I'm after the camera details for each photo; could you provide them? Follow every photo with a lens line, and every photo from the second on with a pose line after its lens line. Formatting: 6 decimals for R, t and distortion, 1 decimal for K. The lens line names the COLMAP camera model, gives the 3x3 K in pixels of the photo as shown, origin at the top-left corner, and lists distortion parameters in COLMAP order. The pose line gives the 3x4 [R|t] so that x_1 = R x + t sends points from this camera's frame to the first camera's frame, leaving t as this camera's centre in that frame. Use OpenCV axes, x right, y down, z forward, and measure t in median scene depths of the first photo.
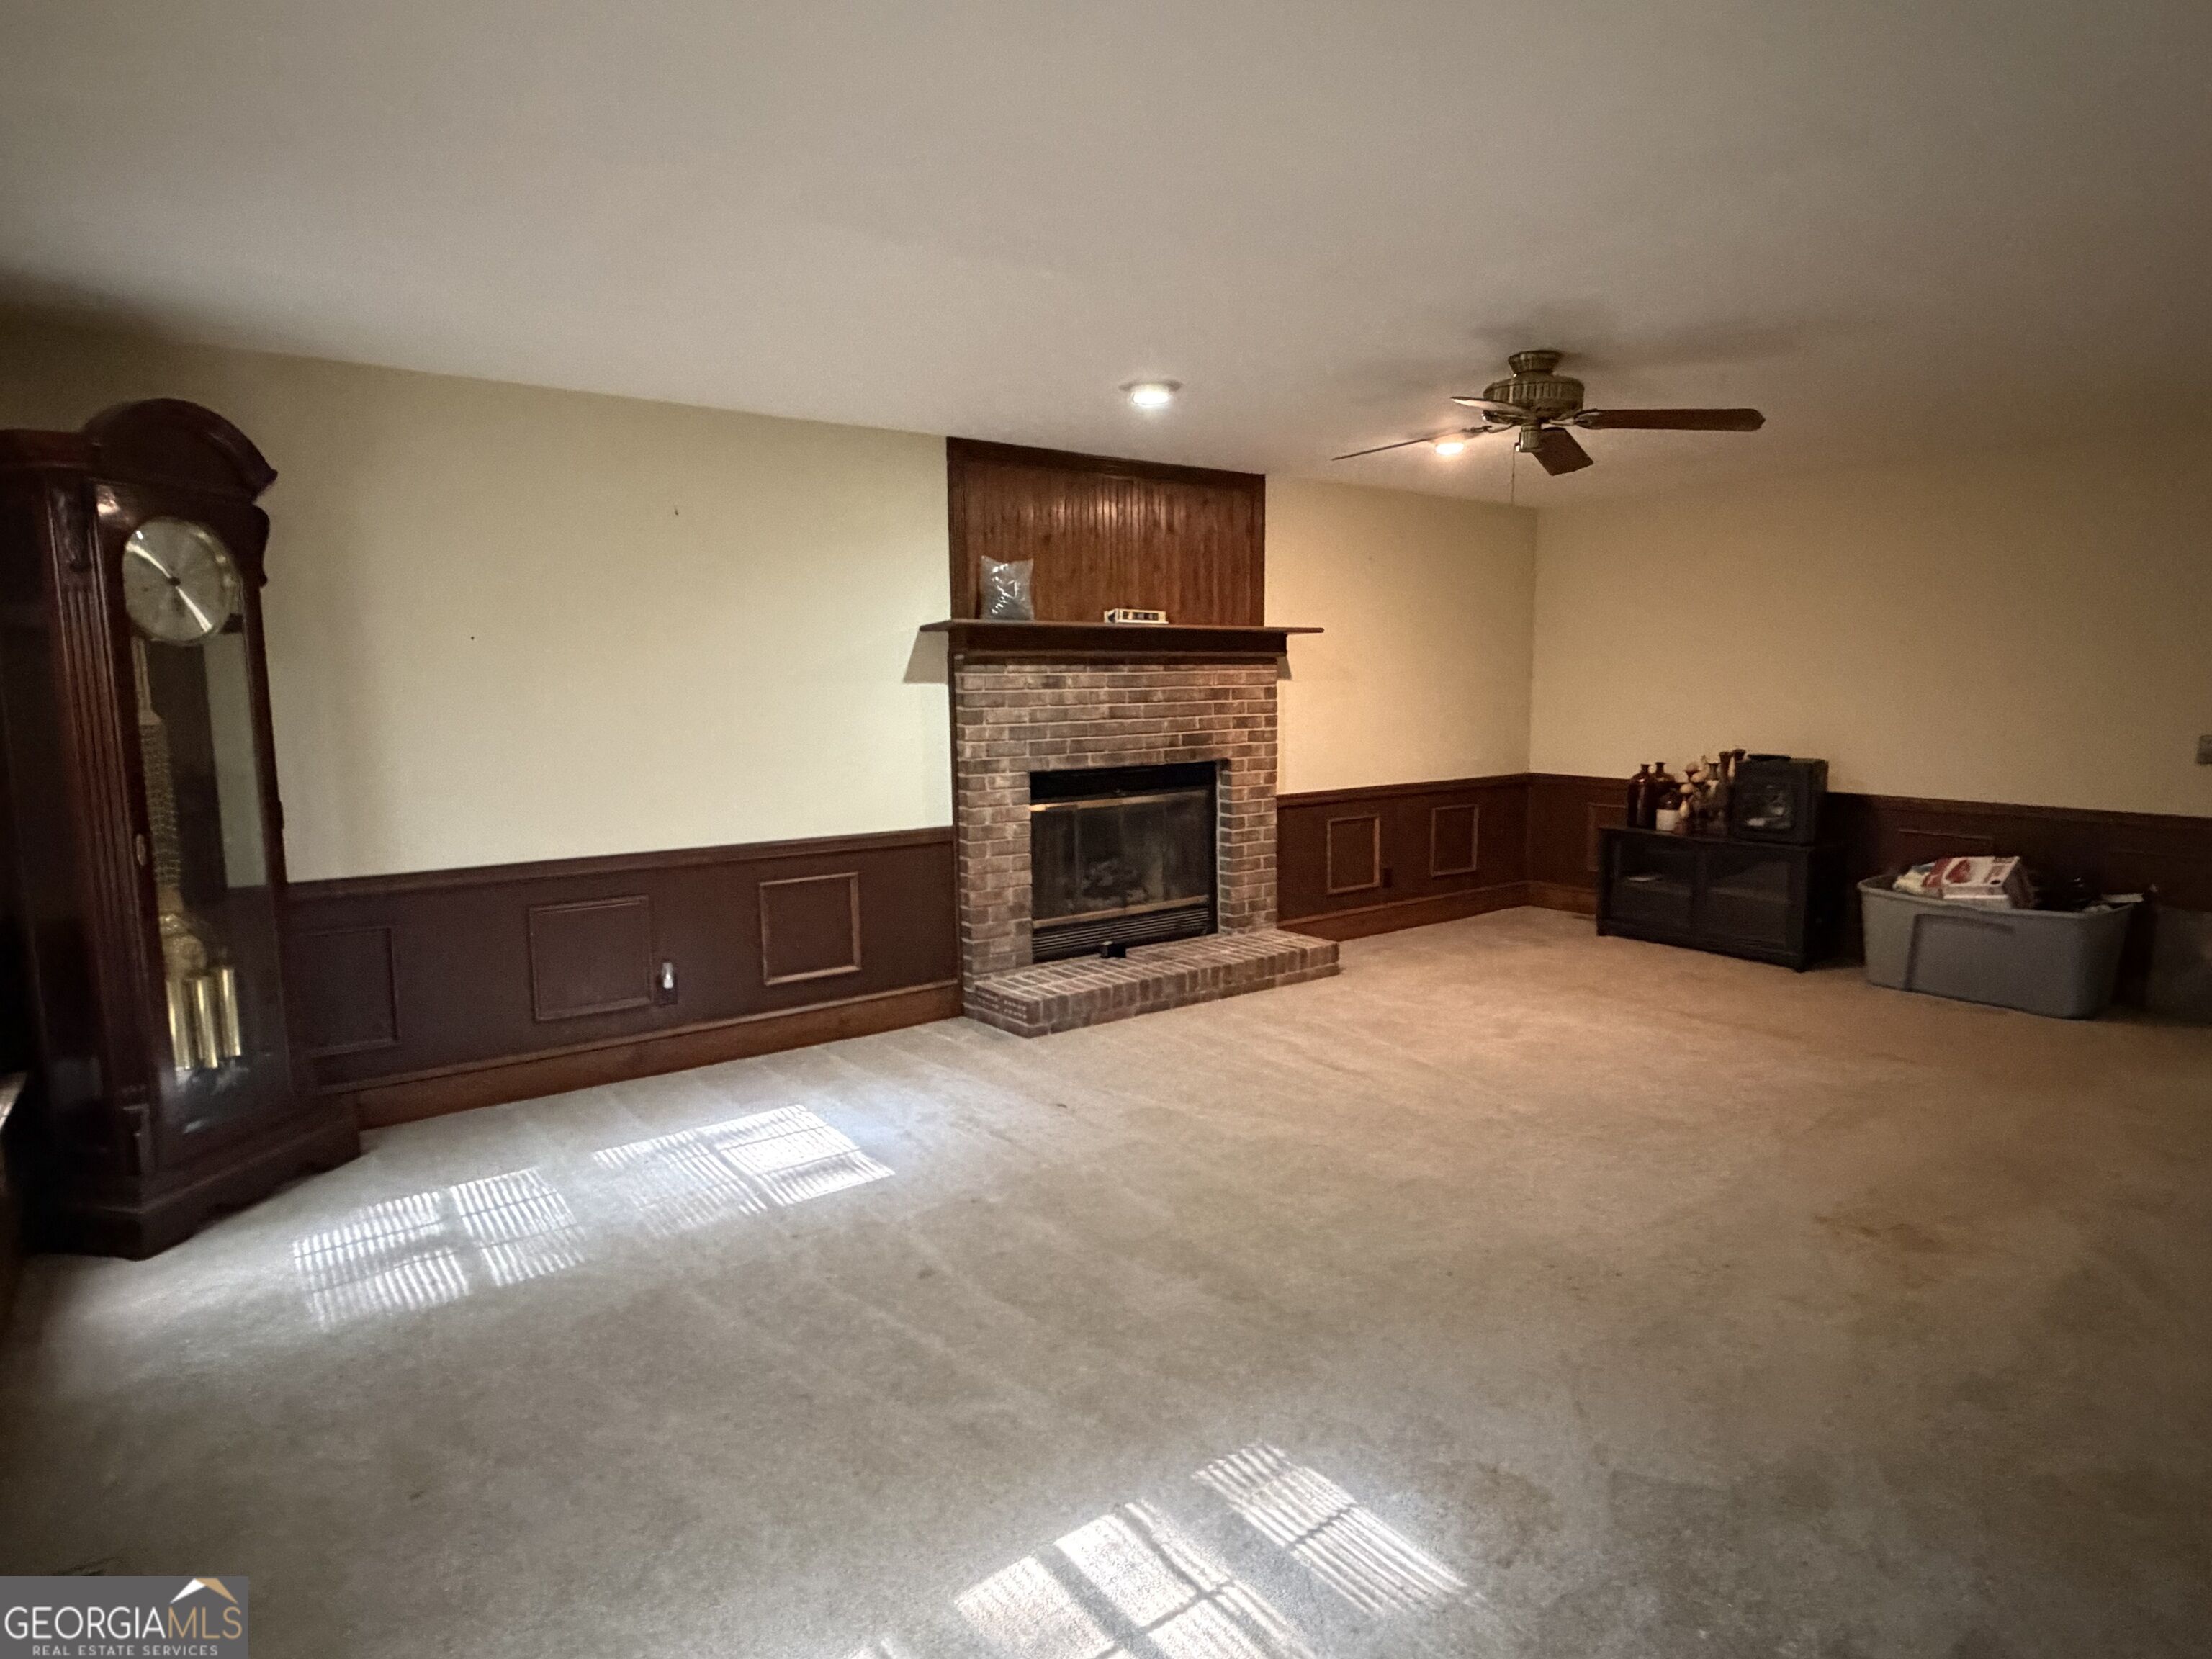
lens RADIAL K [[1230.8, 0, 1105.1], [0, 1230.8, 828.0], [0, 0, 1]] dist [-0.000233, 0.000891]
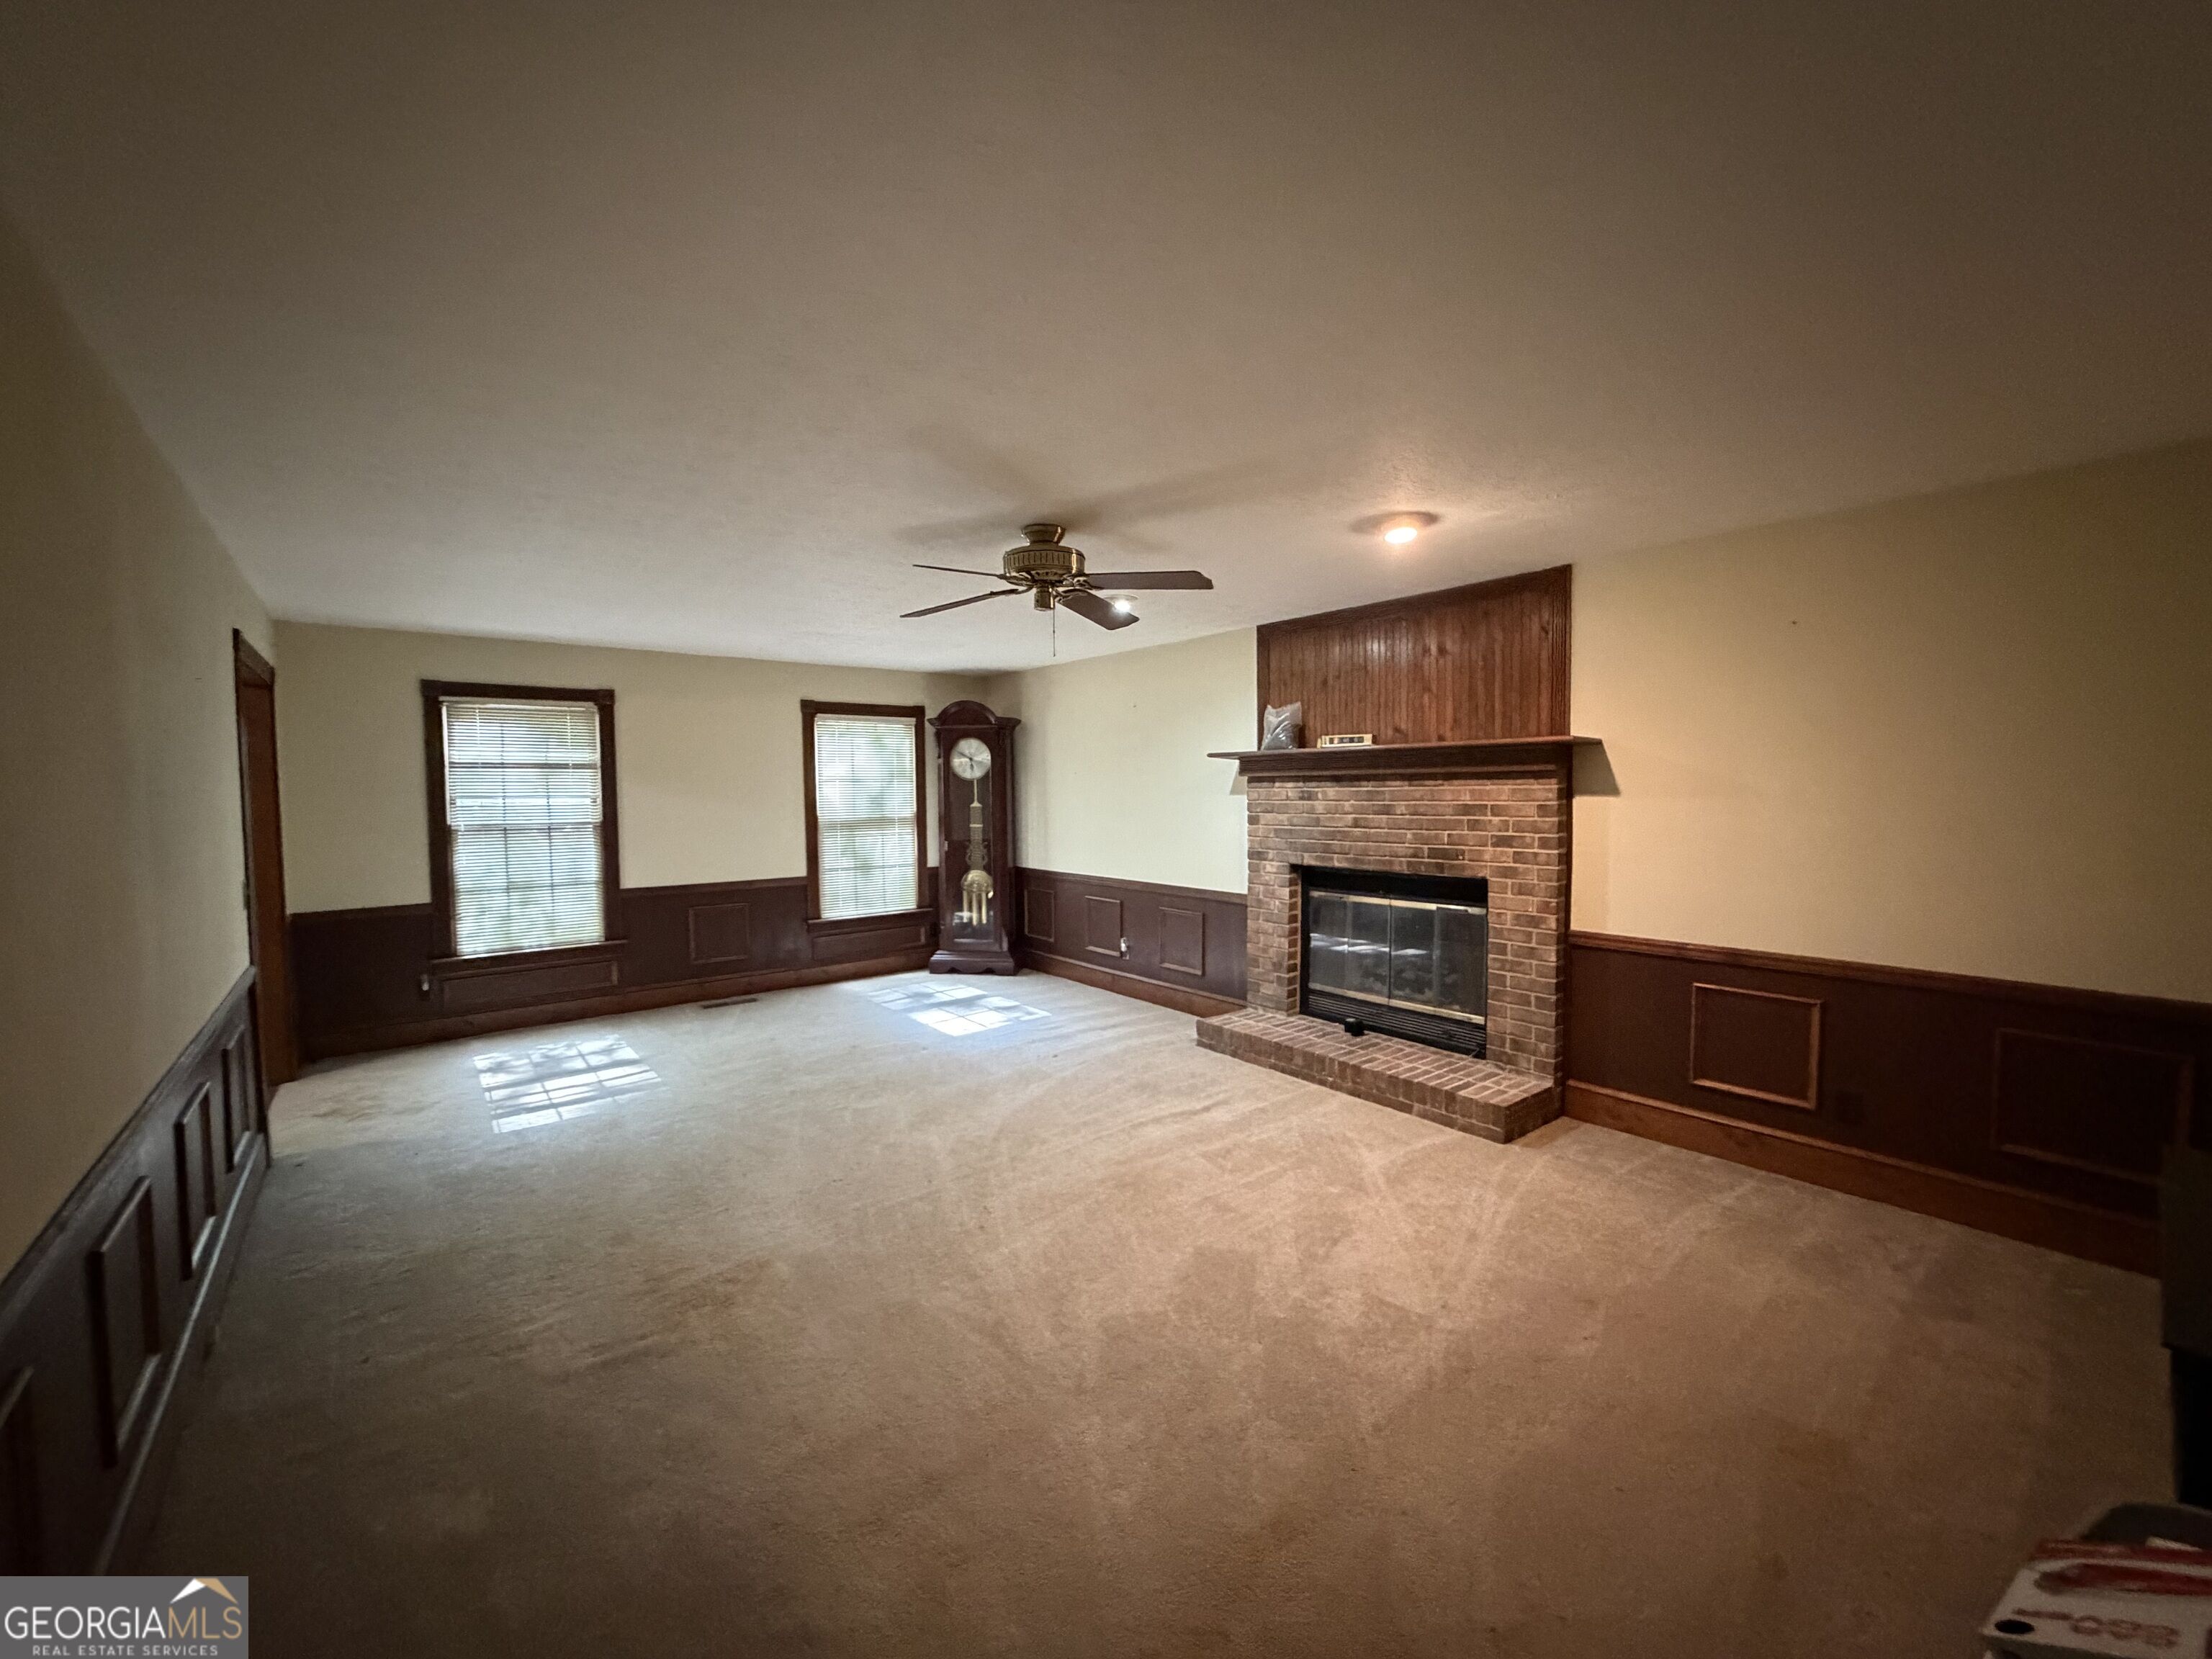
lens RADIAL K [[880.6, 0, 1100.2], [0, 880.6, 827.9], [0, 0, 1]] dist [0.000054, -0.000258]
pose [[0.047838, 0.058262, -0.997155, 0.824675], [-0.109023, 0.992638, 0.052767, -0.106237], [0.992887, 0.106188, 0.053838, 0.716212]]
